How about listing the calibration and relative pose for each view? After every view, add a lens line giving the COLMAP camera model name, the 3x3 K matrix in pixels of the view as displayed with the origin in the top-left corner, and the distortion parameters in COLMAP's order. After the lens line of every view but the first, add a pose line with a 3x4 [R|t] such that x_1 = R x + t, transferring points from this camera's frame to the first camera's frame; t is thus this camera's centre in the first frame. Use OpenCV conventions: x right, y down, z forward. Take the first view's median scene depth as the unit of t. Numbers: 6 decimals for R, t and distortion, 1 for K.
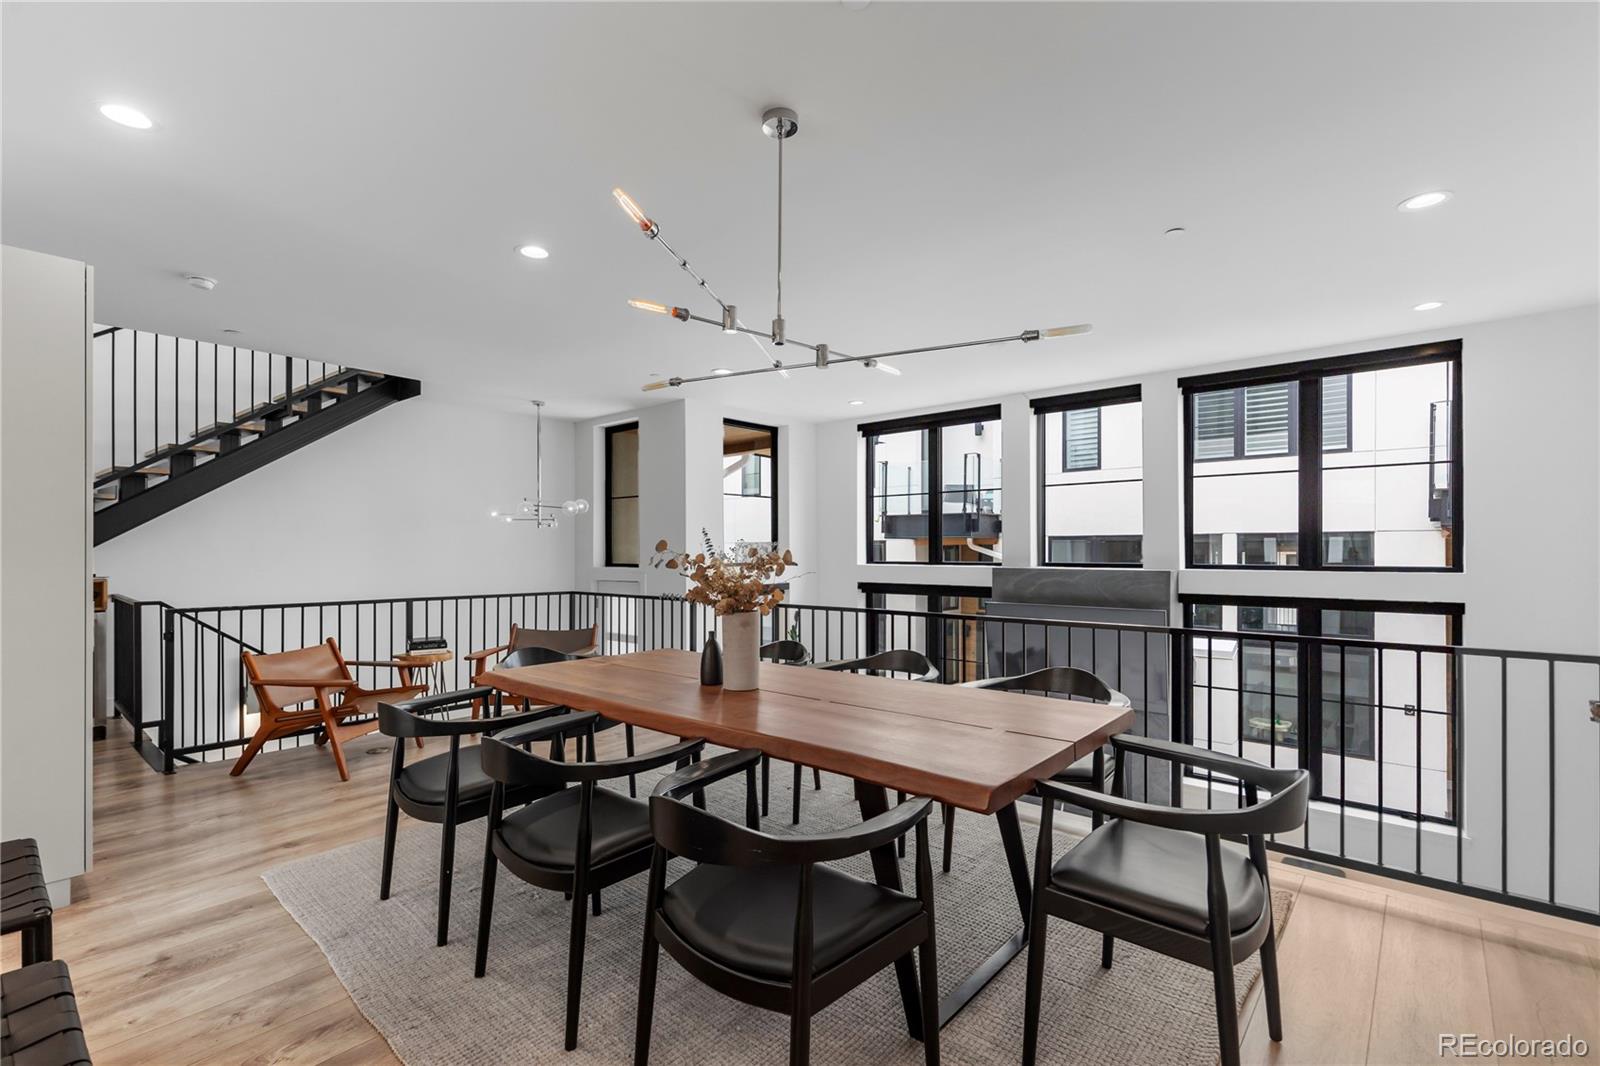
lens RADIAL K [[722.9, 0, 790.8], [0, 722.9, 544.4], [0, 0, 1]] dist [0.009812, -0.002738]
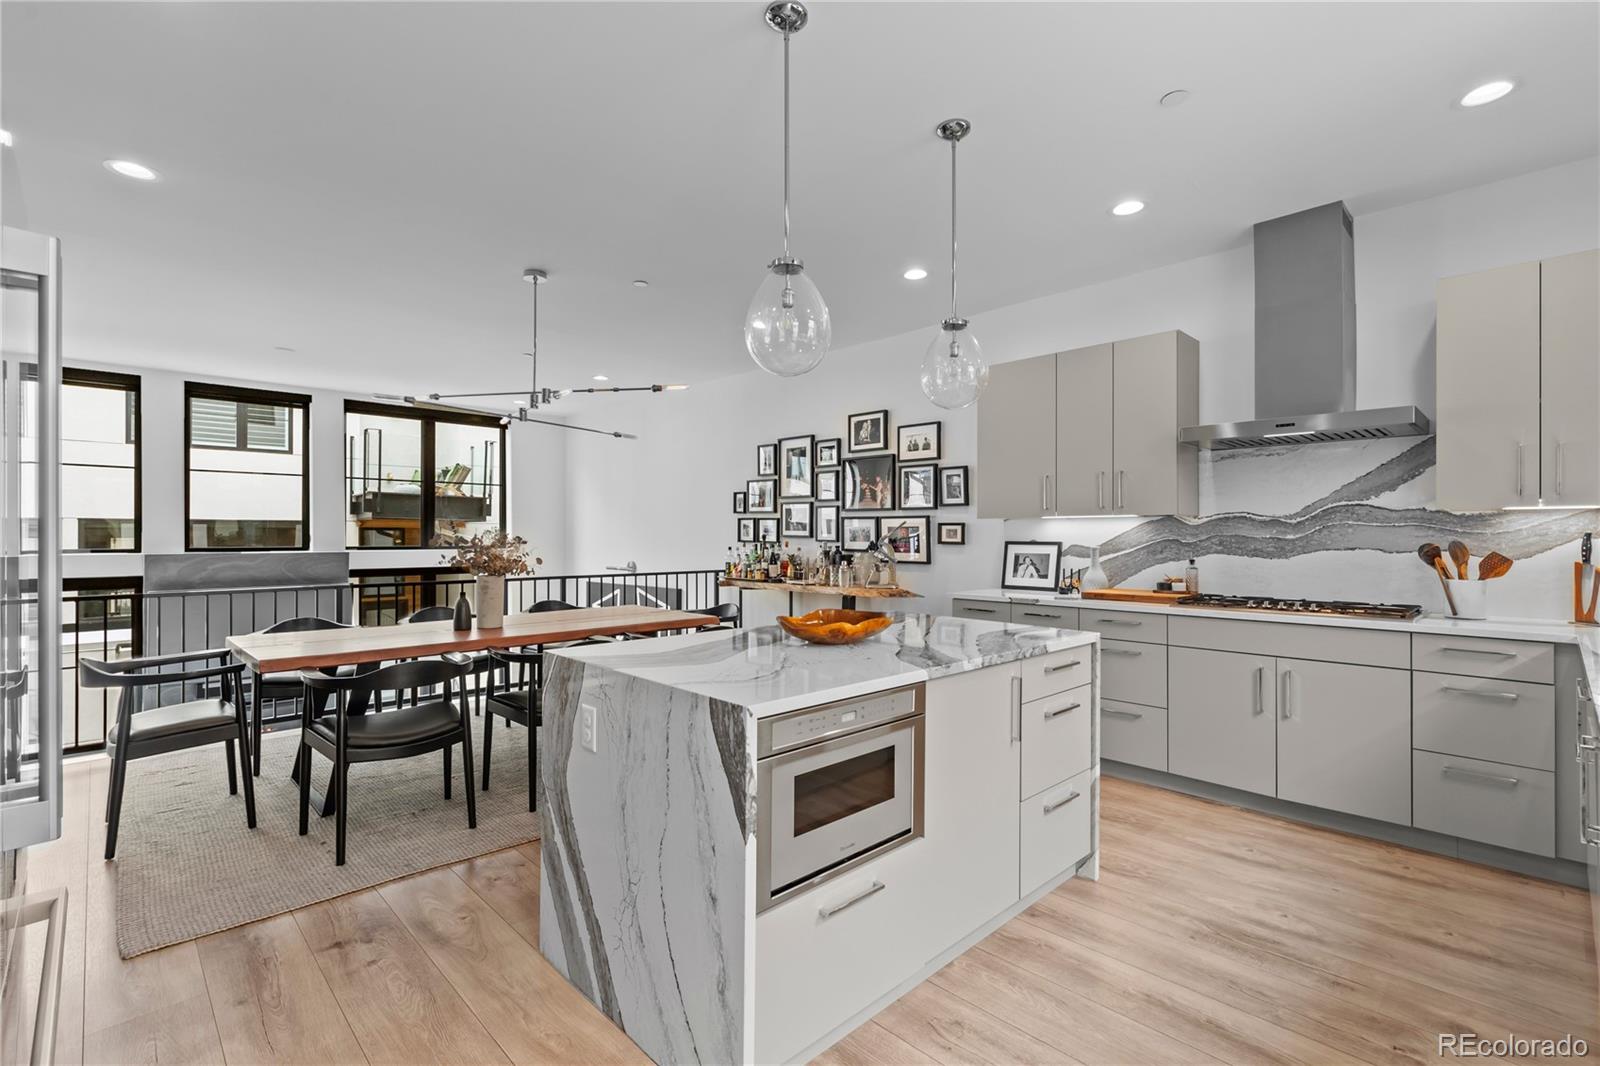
lens RADIAL K [[722.9, 0, 793.1], [0, 722.9, 543.9], [0, 0, 1]] dist [0.009812, -0.002738]
pose [[0.083752, -0.009004, 0.996446, -0.631016], [-0.008265, 0.999919, 0.009730, 0.003562], [-0.996452, -0.009050, 0.083671, 0.101212]]
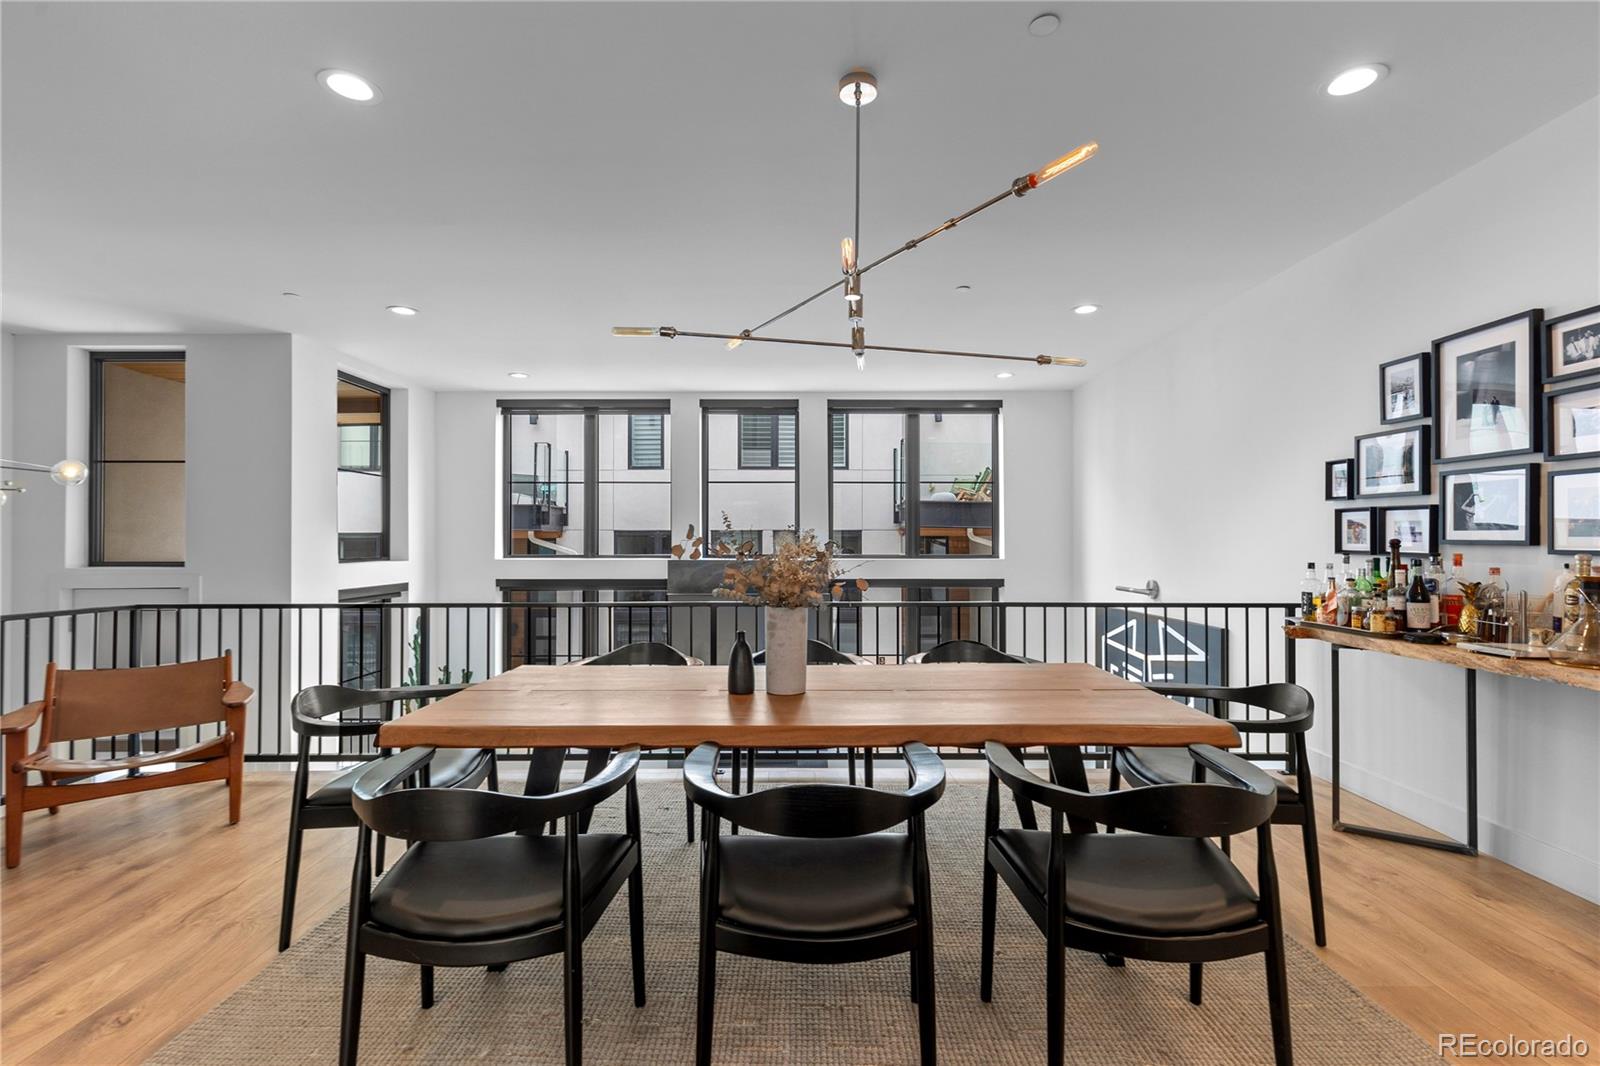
lens RADIAL K [[722.9, 0, 800.9], [0, 722.9, 534.6], [0, 0, 1]] dist [0.009812, -0.002738]
pose [[0.748596, 0.010879, 0.662937, -0.272080], [-0.006984, 0.999939, -0.008522, 0.004608], [-0.662990, 0.001750, 0.748627, 0.123073]]
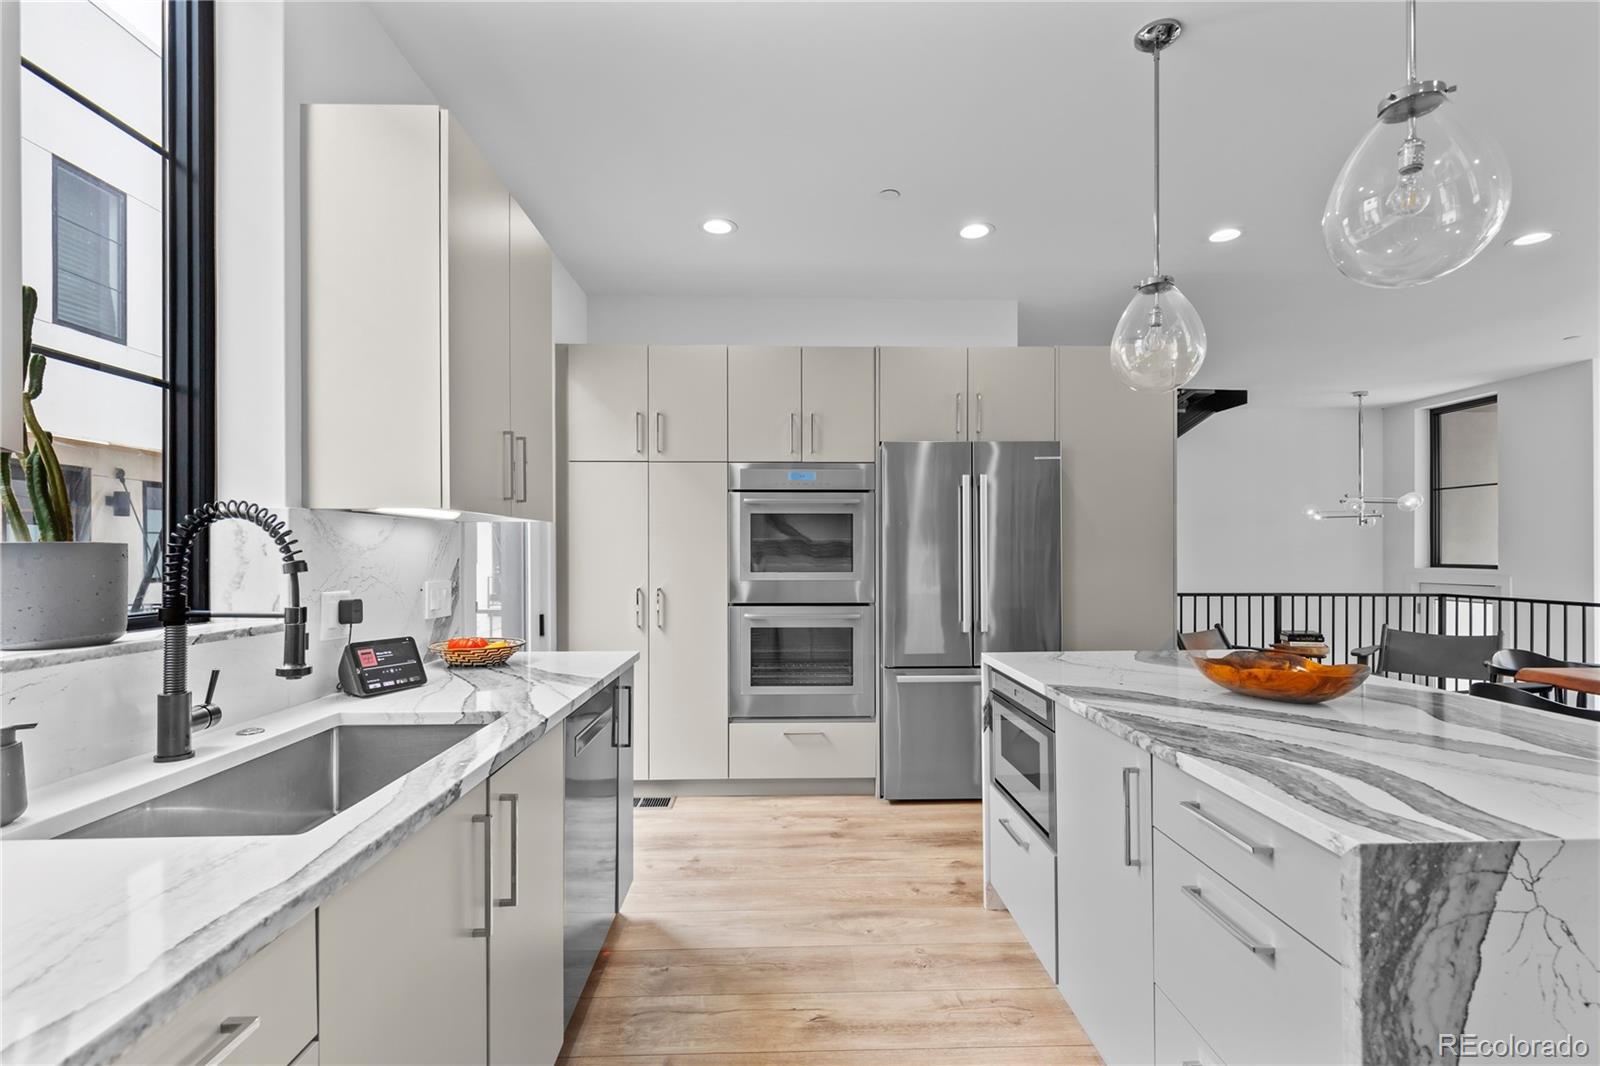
lens RADIAL K [[722.9, 0, 796.7], [0, 722.9, 544.8], [0, 0, 1]] dist [0.009812, -0.002738]
pose [[0.685879, -0.005000, -0.727698, -0.182871], [0.006236, 0.999980, -0.000993, -0.001177], [0.727689, -0.003856, 0.685897, -0.212855]]
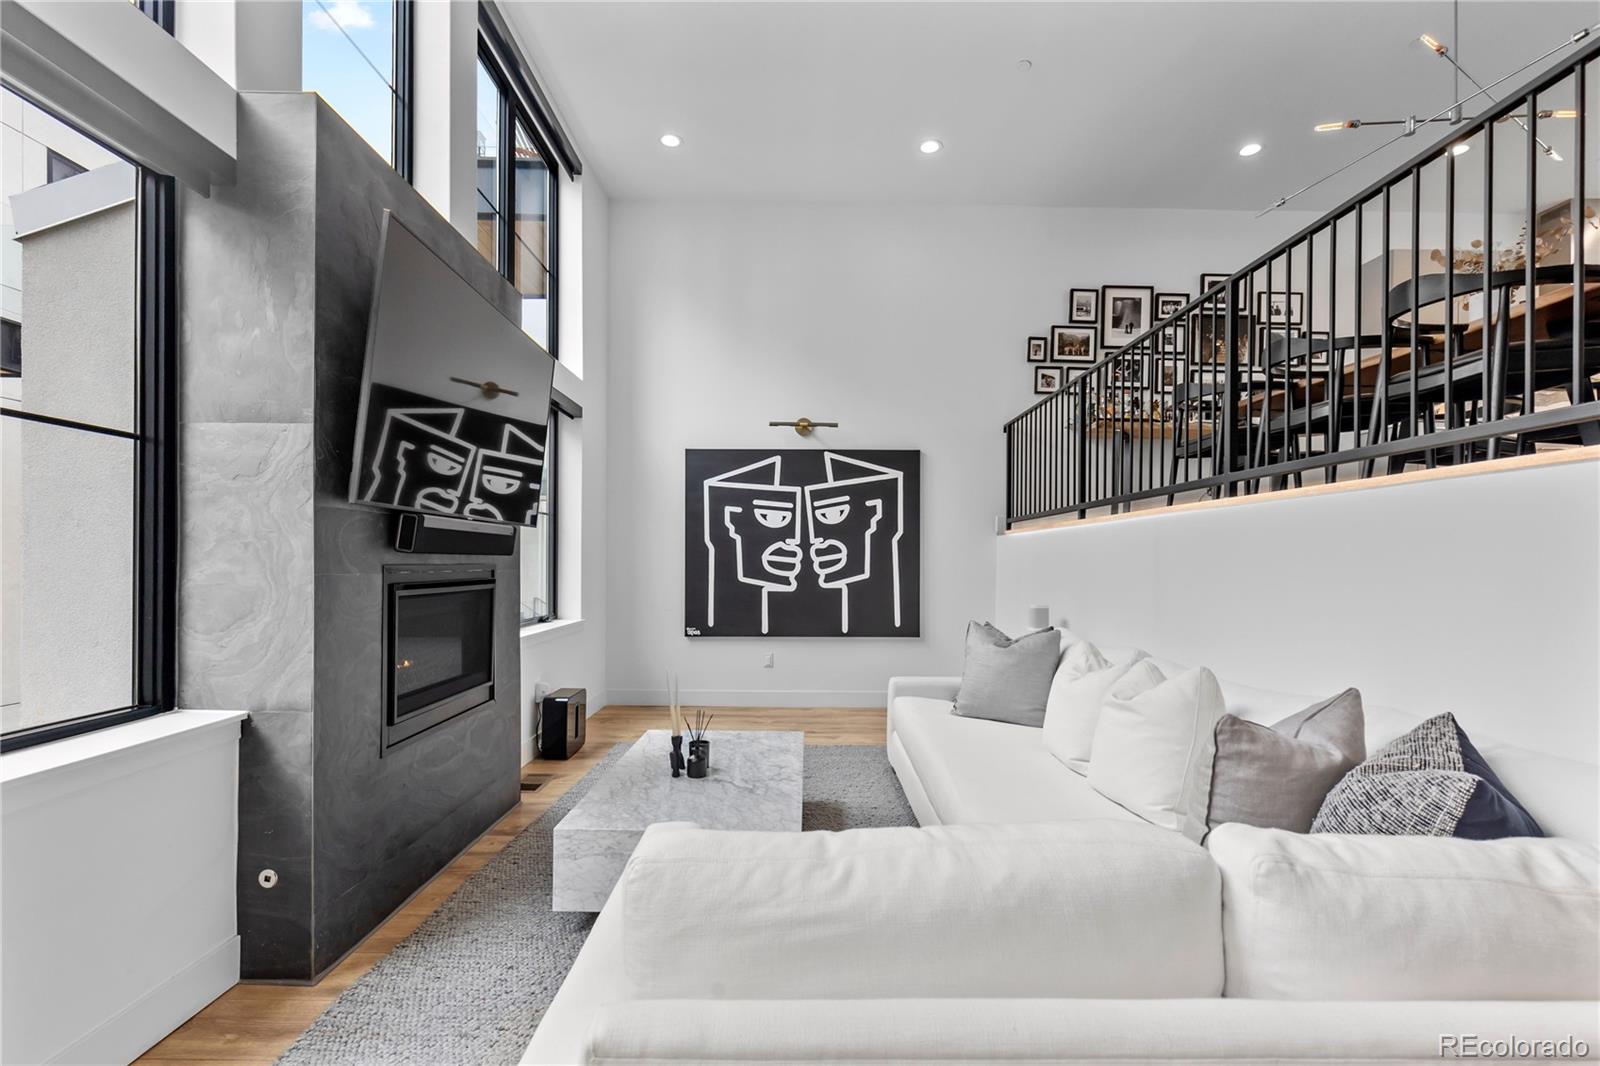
lens RADIAL K [[722.9, 0, 801.5], [0, 722.9, 557.6], [0, 0, 1]] dist [0.009812, -0.002738]
pose [[-0.677183, -0.004922, 0.735798, -0.074926], [-0.013820, 0.999886, -0.006030, 0.237671], [-0.735685, -0.014253, -0.677174, 1.135641]]
